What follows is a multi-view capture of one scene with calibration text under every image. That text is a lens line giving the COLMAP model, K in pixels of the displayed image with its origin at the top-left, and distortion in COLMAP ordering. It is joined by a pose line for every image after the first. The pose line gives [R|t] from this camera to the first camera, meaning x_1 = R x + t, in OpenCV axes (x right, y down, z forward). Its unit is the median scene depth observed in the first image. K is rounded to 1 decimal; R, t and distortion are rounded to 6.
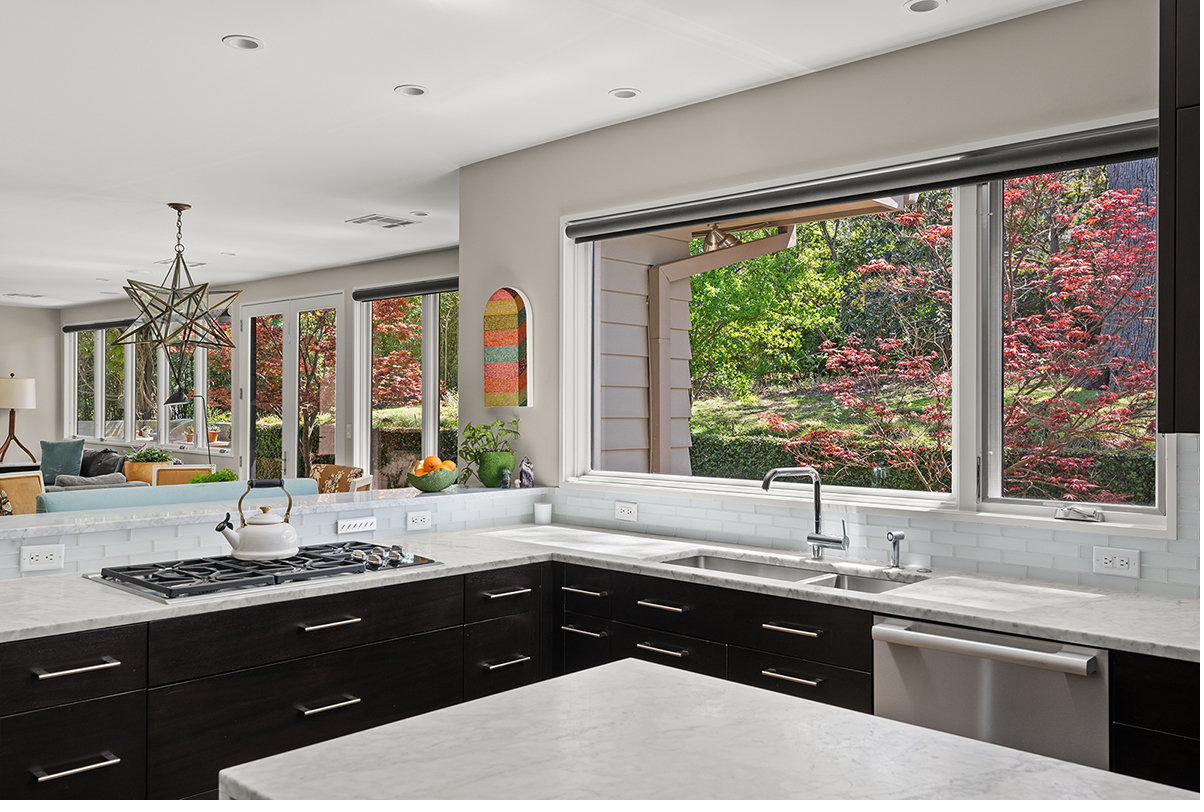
lens RADIAL K [[991.7, 0, 602.0], [0, 991.7, 406.0], [0, 0, 1]] dist [0.000942, -0.003123]
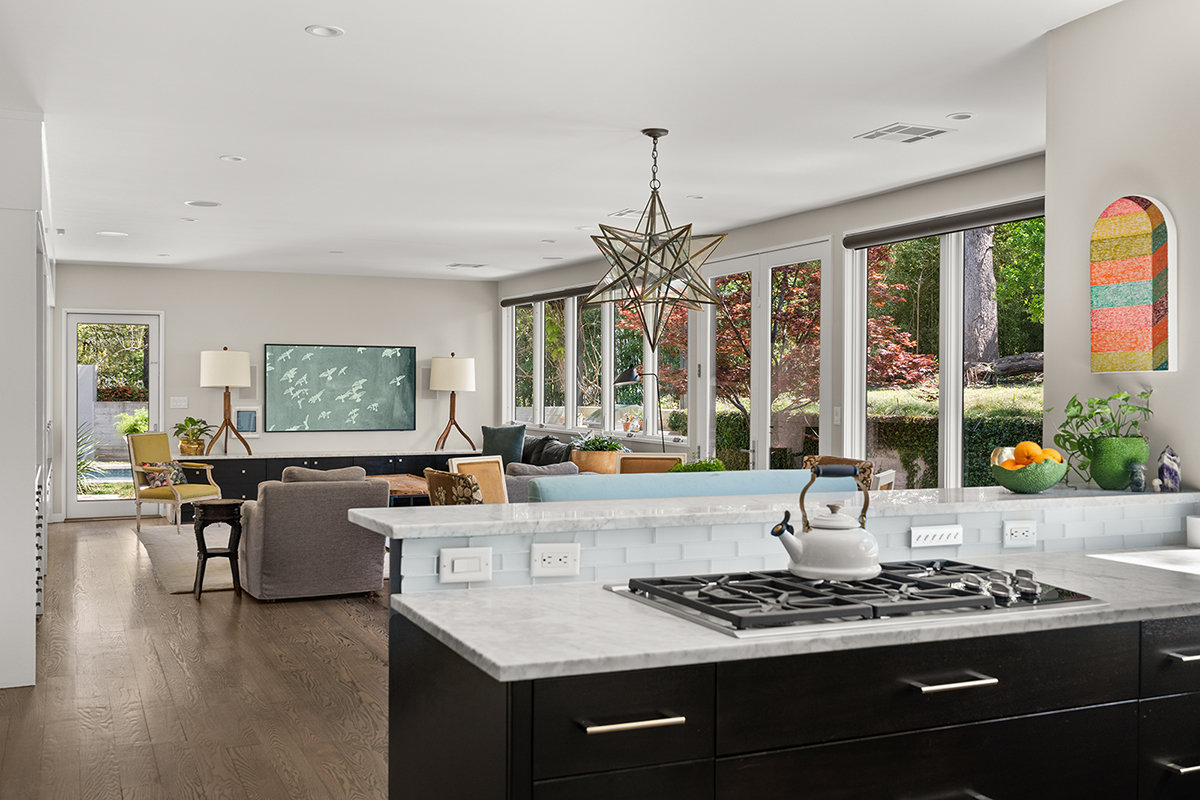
lens RADIAL K [[1196.9, 0, 602.0], [0, 1196.9, 406.0], [0, 0, 1]] dist [-0.006270, -0.013718]
pose [[0.920604, 0.004898, -0.390467, -0.112211], [-0.001036, 0.999948, 0.010102, 0.016569], [0.390496, -0.008896, 0.920562, 0.109883]]
